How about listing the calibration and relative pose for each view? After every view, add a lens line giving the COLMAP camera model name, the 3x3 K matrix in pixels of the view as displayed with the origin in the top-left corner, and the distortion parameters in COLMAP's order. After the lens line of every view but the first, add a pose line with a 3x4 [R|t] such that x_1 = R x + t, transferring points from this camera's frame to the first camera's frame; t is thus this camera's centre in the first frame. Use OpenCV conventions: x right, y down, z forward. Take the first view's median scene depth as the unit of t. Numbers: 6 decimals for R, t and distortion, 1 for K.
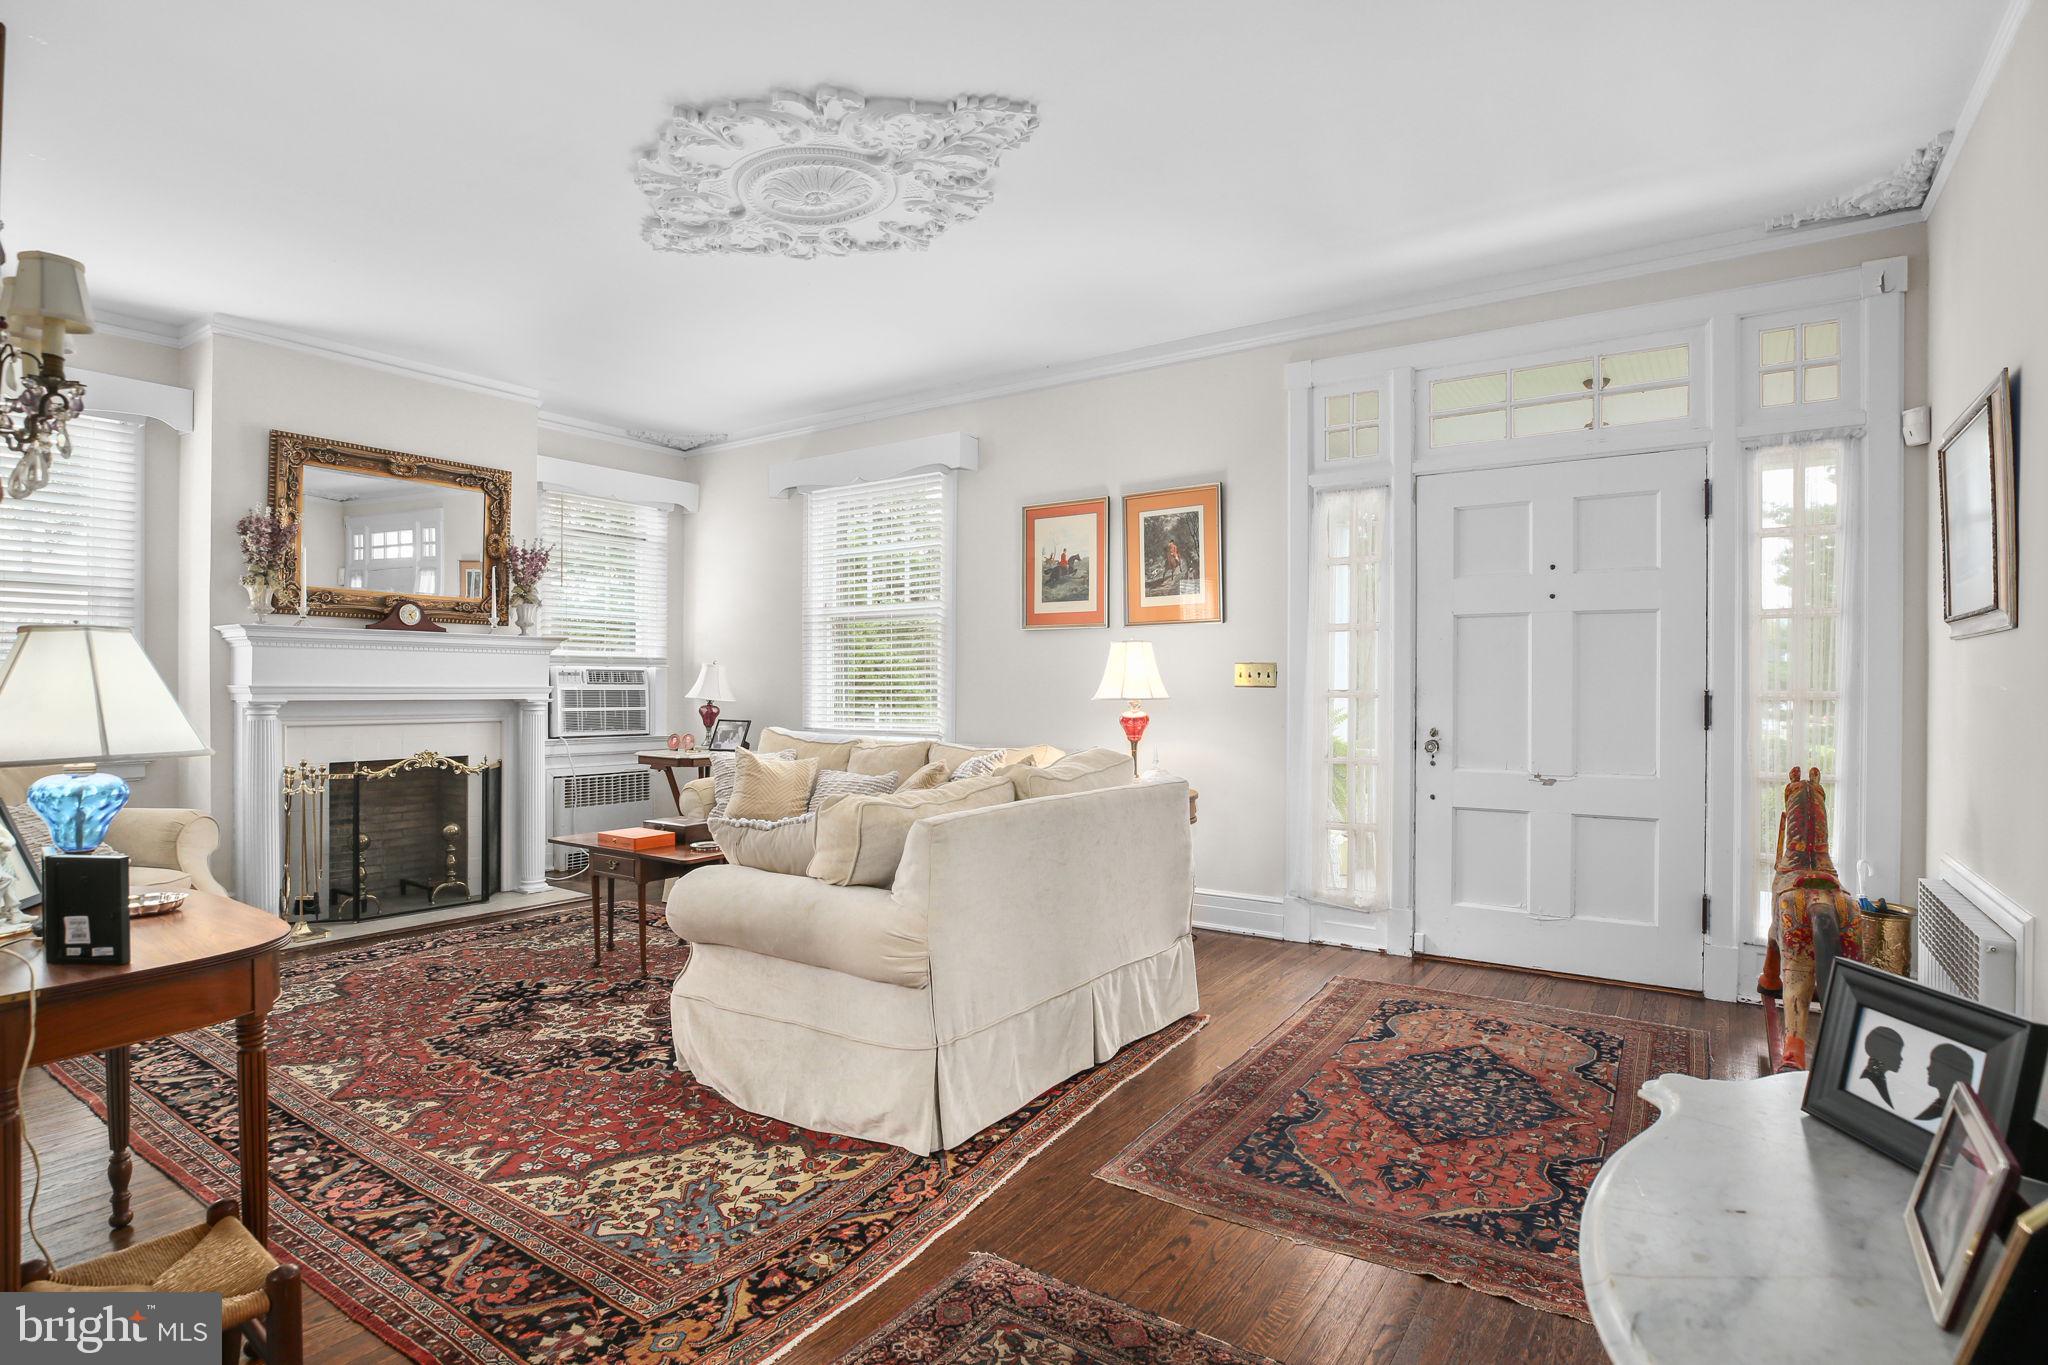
lens RADIAL K [[1024.2, 0, 1017.6], [0, 1024.2, 684.6], [0, 0, 1]] dist [-0.005150, 0.005057]
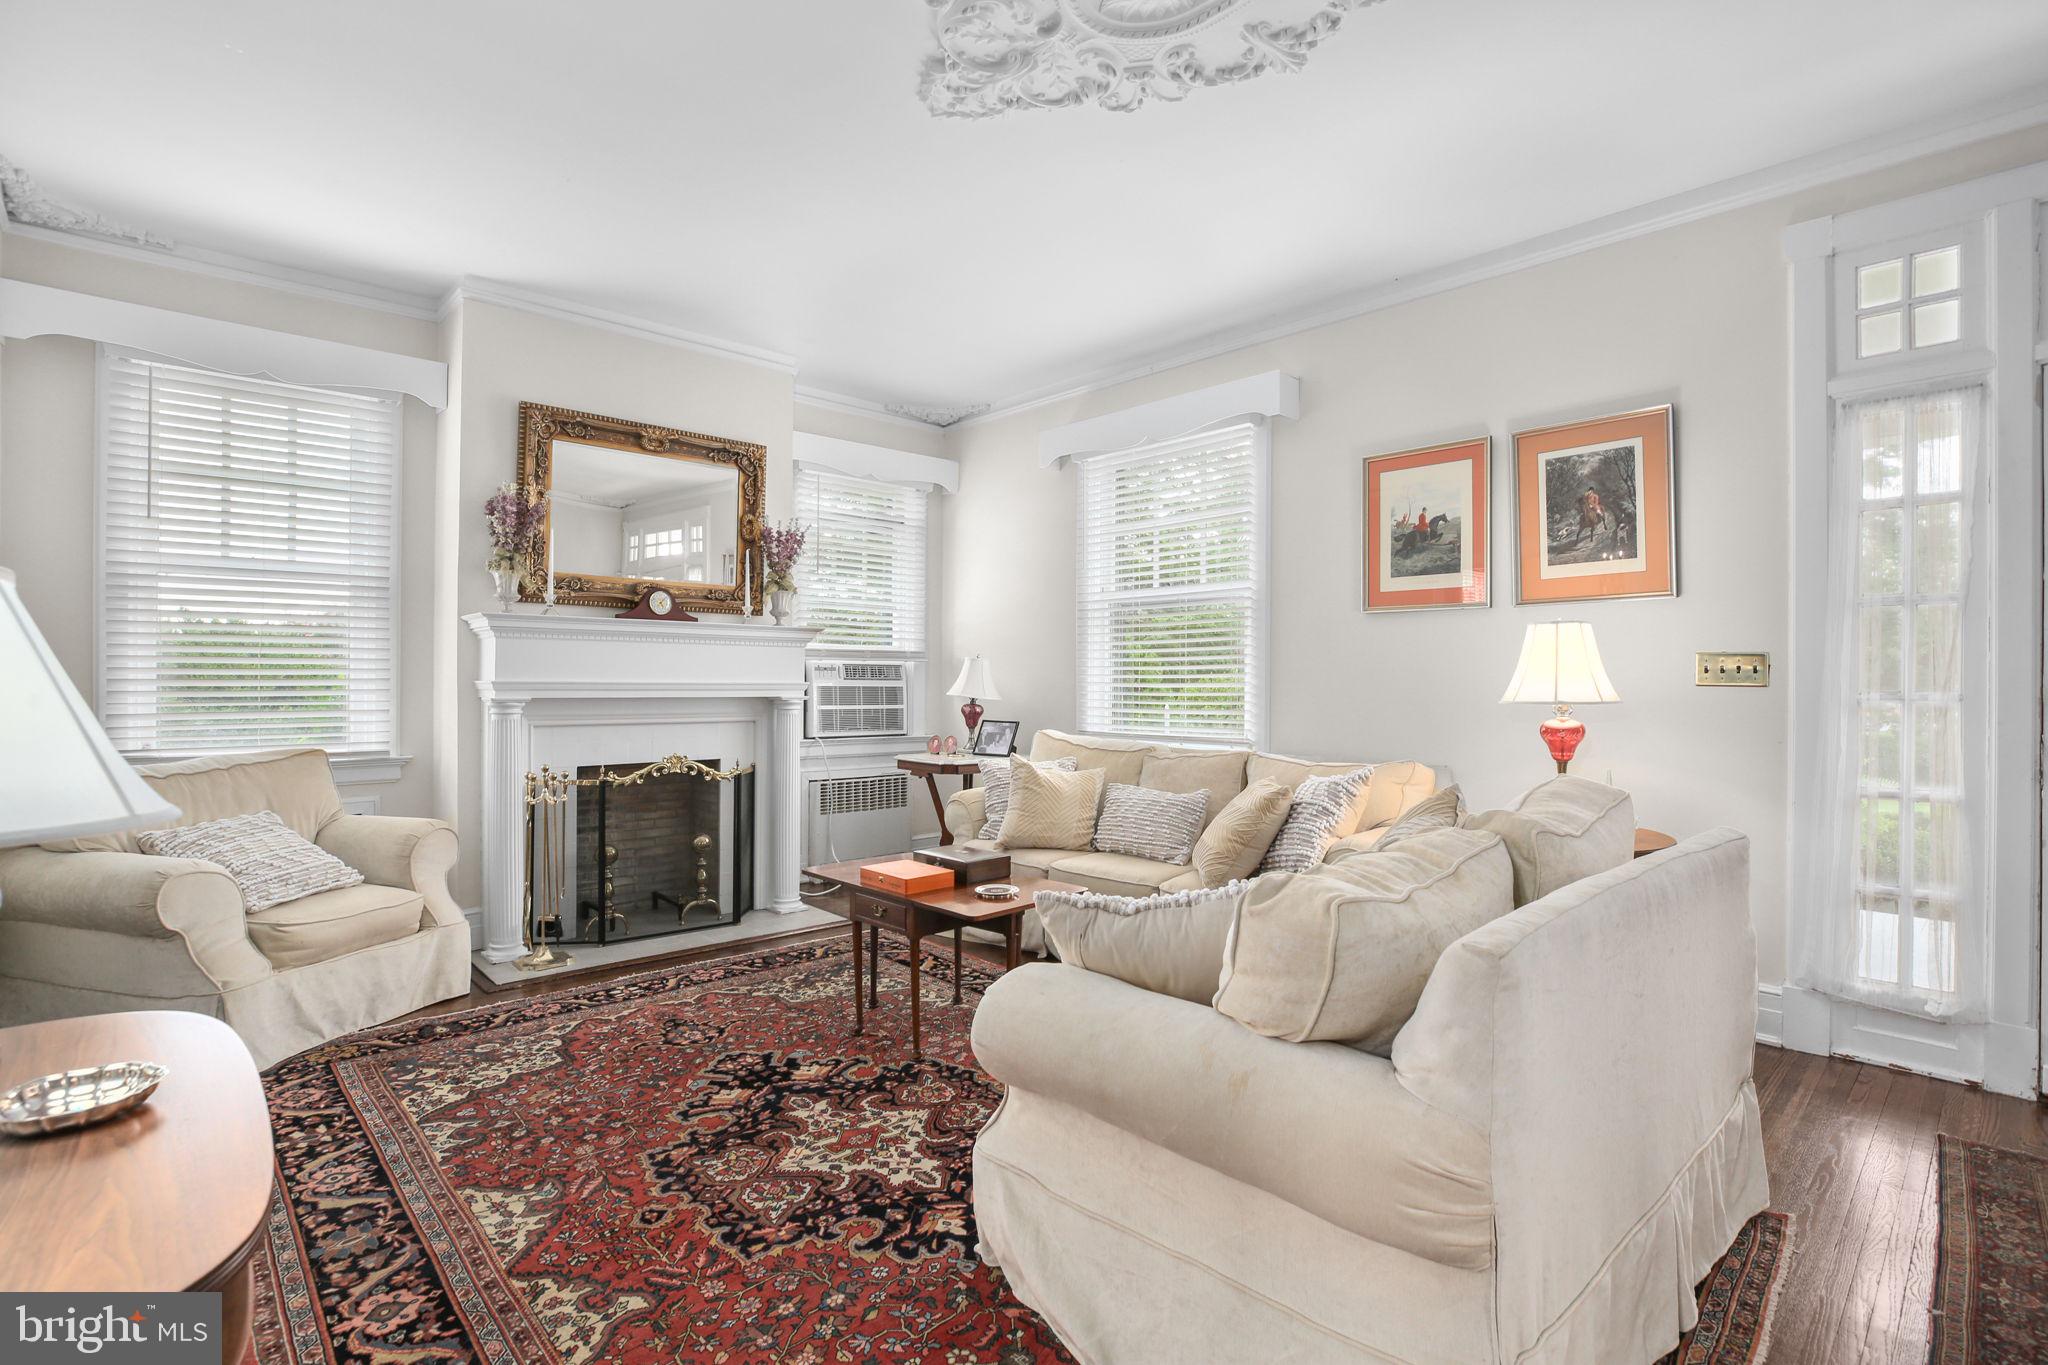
lens RADIAL K [[920.5, 0, 1028.7], [0, 920.5, 676.5], [0, 0, 1]] dist [0.001676, -0.000126]
pose [[0.981633, 0.001436, -0.190773, -0.128060], [-0.002282, 0.999989, -0.004215, -0.000603], [0.190765, 0.004573, 0.981625, 0.283082]]
